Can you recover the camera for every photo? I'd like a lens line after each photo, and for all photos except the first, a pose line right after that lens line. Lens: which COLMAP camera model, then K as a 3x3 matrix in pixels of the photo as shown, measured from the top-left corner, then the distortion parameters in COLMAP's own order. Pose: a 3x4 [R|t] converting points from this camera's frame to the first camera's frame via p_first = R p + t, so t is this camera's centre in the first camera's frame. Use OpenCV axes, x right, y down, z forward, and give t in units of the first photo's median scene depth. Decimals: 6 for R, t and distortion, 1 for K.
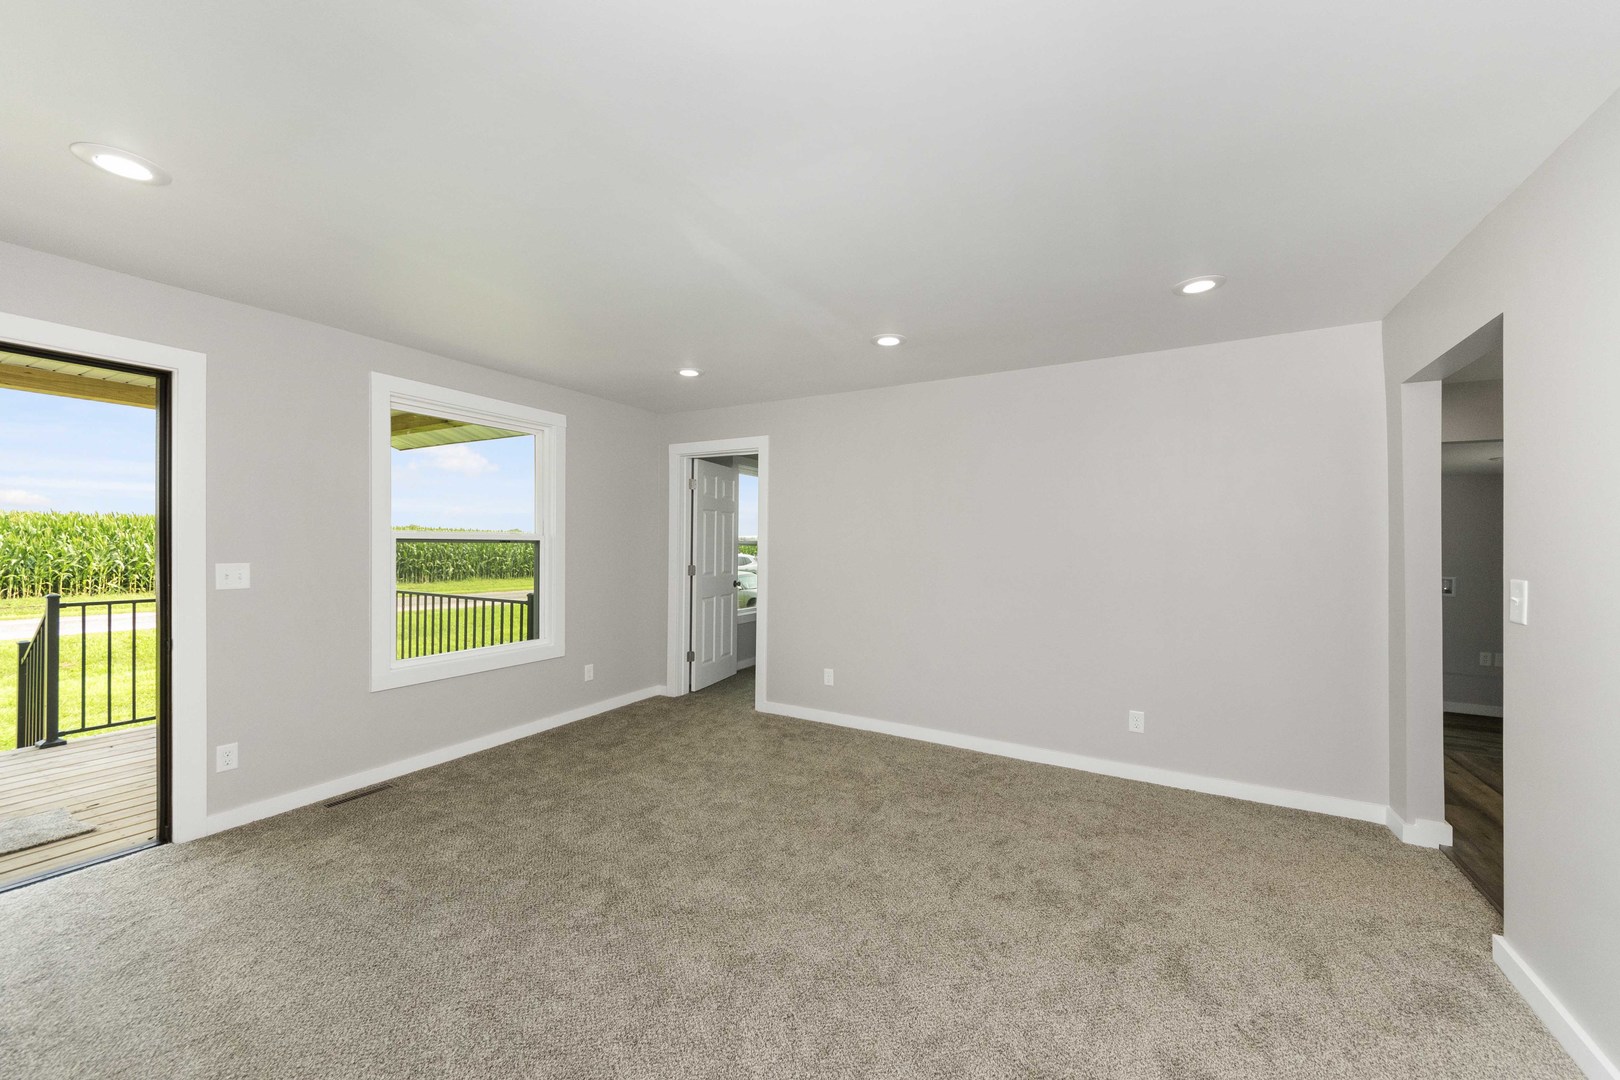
lens RADIAL K [[594.4, 0, 811.0], [0, 594.4, 545.8], [0, 0, 1]] dist [-0.000286, -0.000486]
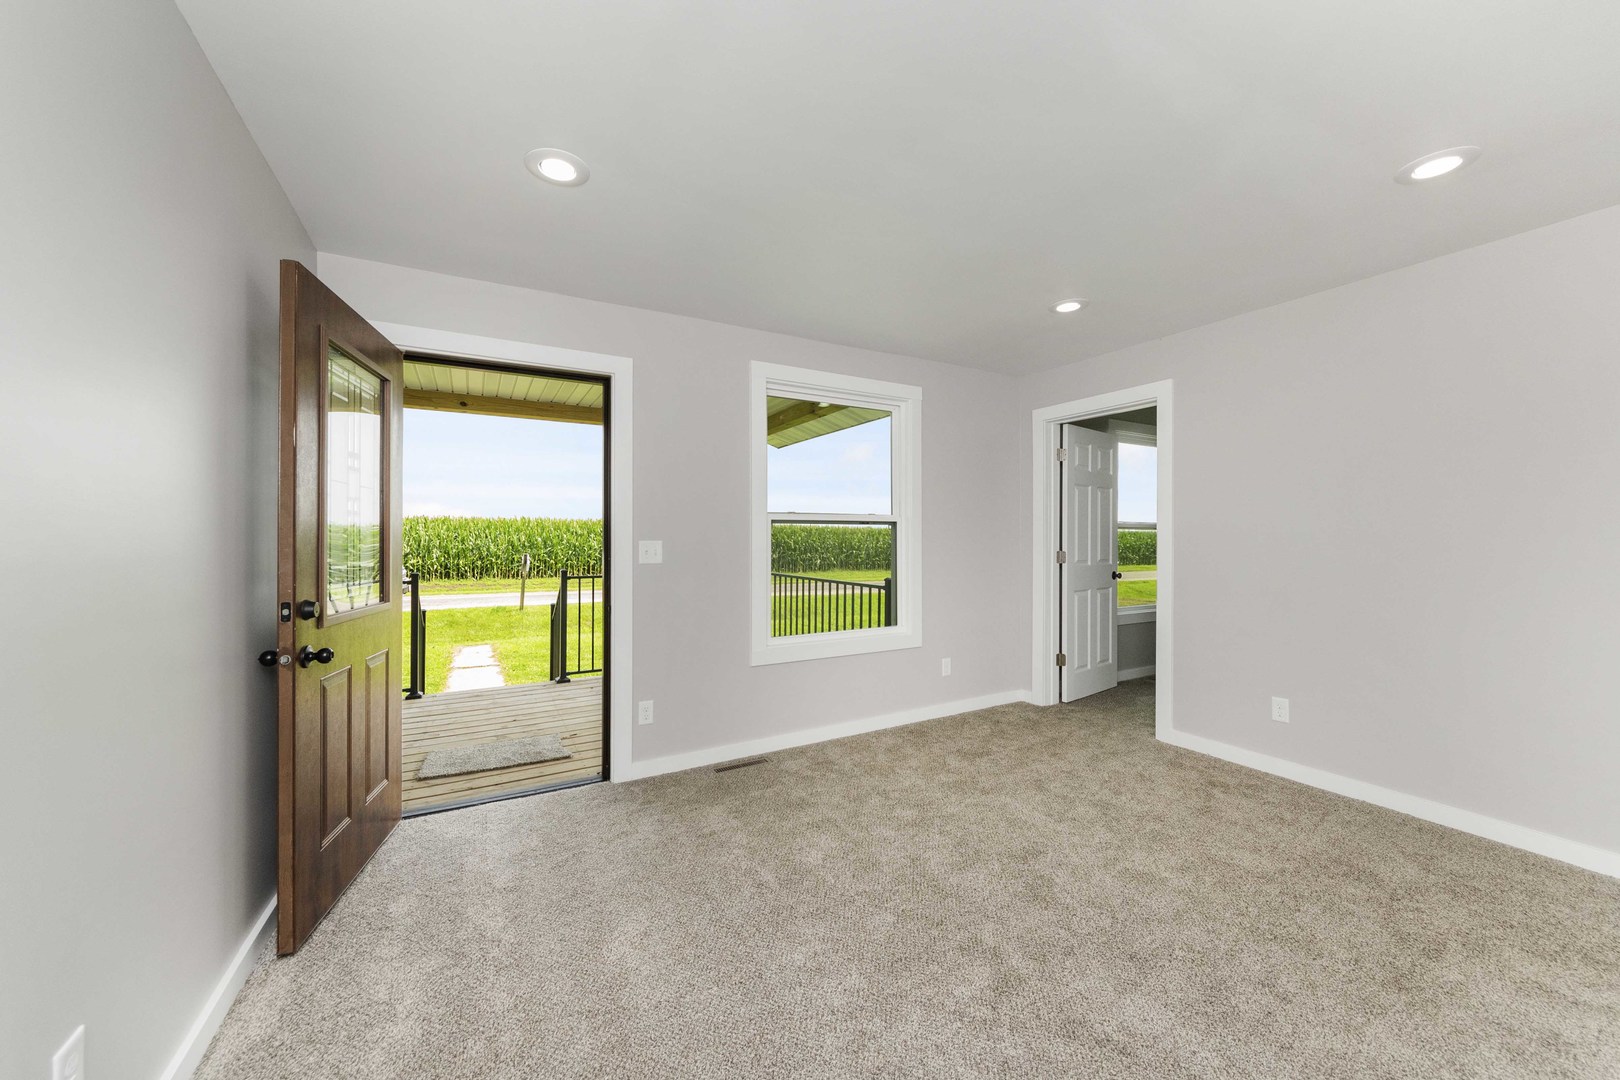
lens RADIAL K [[594.4, 0, 825.6], [0, 594.4, 531.2], [0, 0, 1]] dist [-0.000286, -0.000486]
pose [[0.861301, -0.013987, -0.507903, -0.094259], [0.004392, 0.999789, -0.020085, 0.030773], [0.508076, 0.015068, 0.861180, 0.164007]]
